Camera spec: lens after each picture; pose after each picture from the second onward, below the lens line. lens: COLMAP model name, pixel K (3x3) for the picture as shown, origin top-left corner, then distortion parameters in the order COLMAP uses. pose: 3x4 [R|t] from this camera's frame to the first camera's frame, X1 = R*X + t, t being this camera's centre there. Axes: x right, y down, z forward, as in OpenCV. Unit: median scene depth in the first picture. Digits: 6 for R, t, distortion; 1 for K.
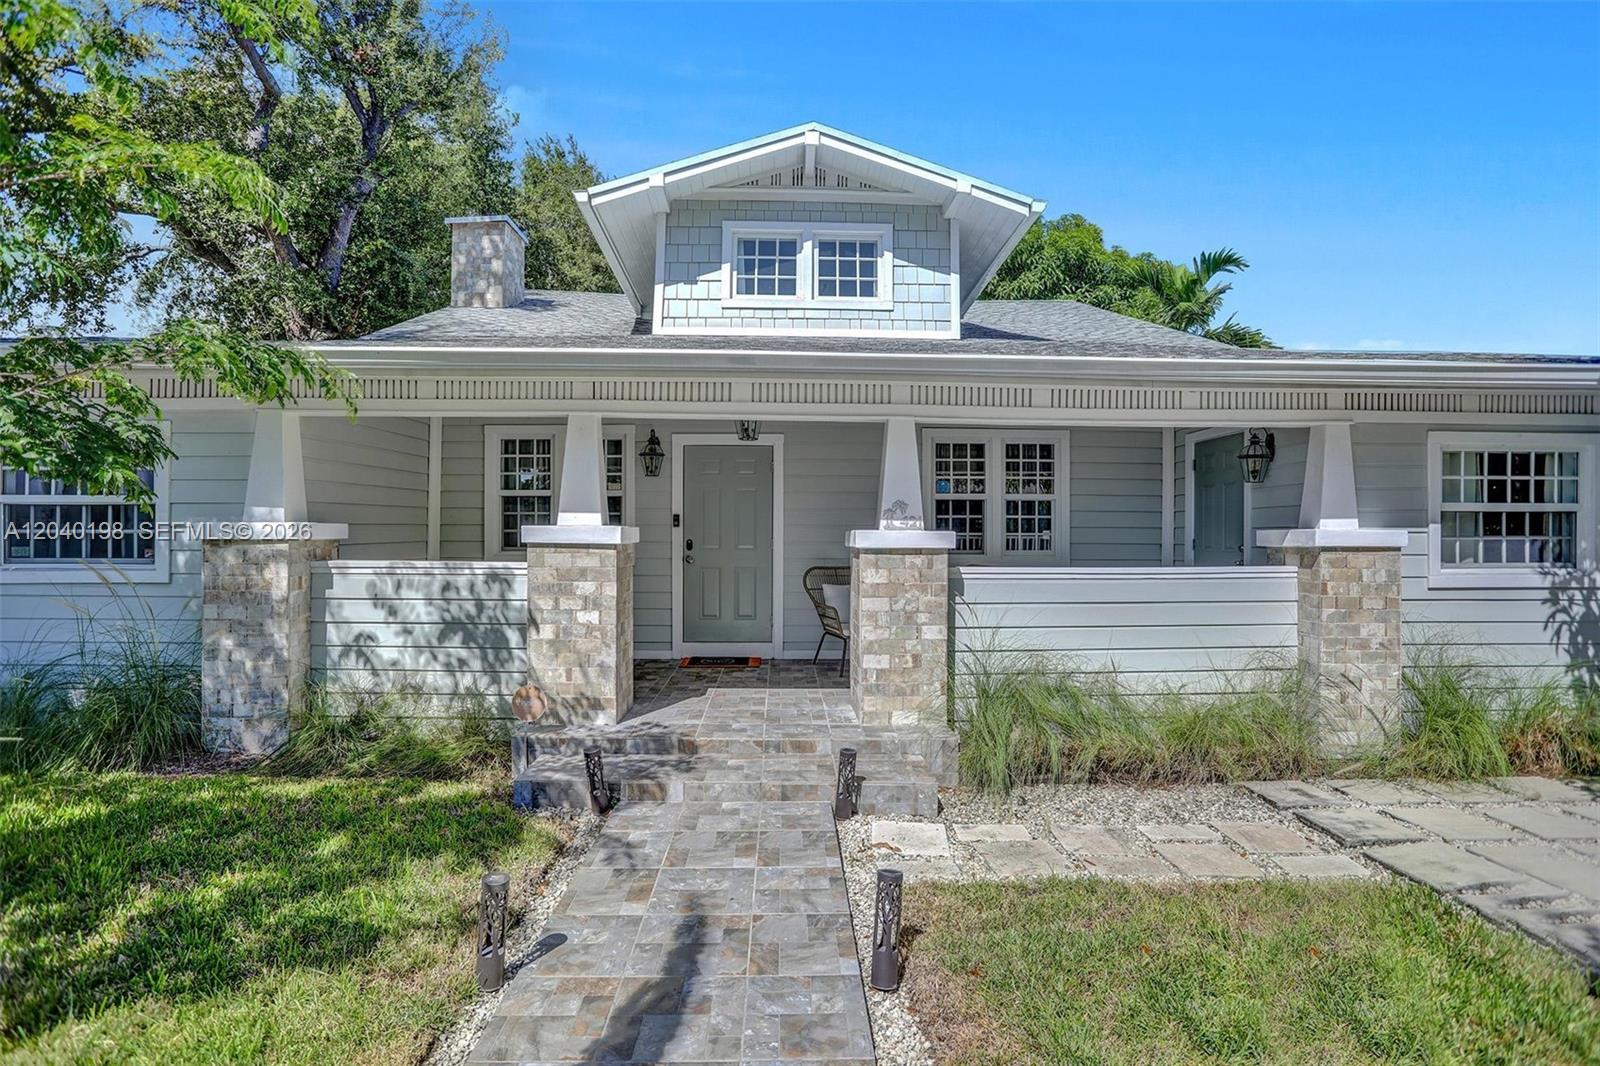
lens RADIAL K [[758.1, 0, 800.0], [0, 758.1, 533.0], [0, 0, 1]] dist [-0.076379, 0.019525]
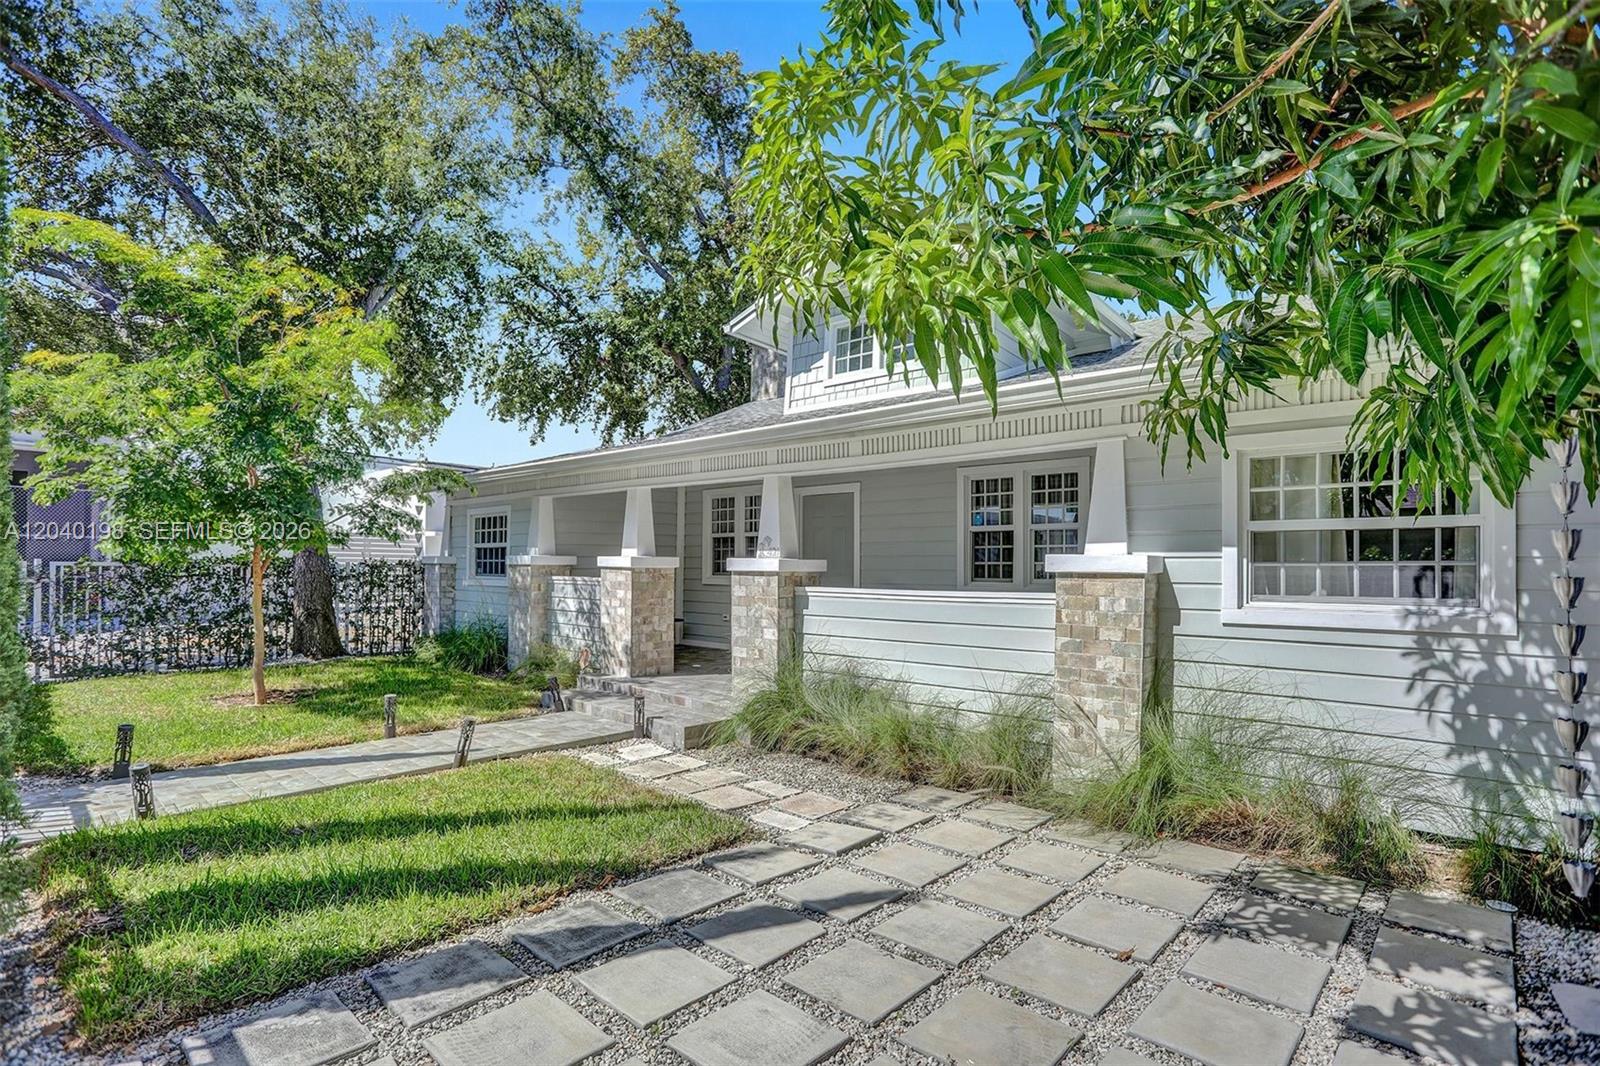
lens RADIAL K [[788.3, 0, 809.3], [0, 788.3, 533.4], [0, 0, 1]] dist [-0.073606, 0.032496]
pose [[0.732729, -0.026907, -0.679989, 1.126934], [-0.002659, 0.999097, -0.042399, 0.010829], [0.680516, 0.032875, 0.731996, 0.010527]]
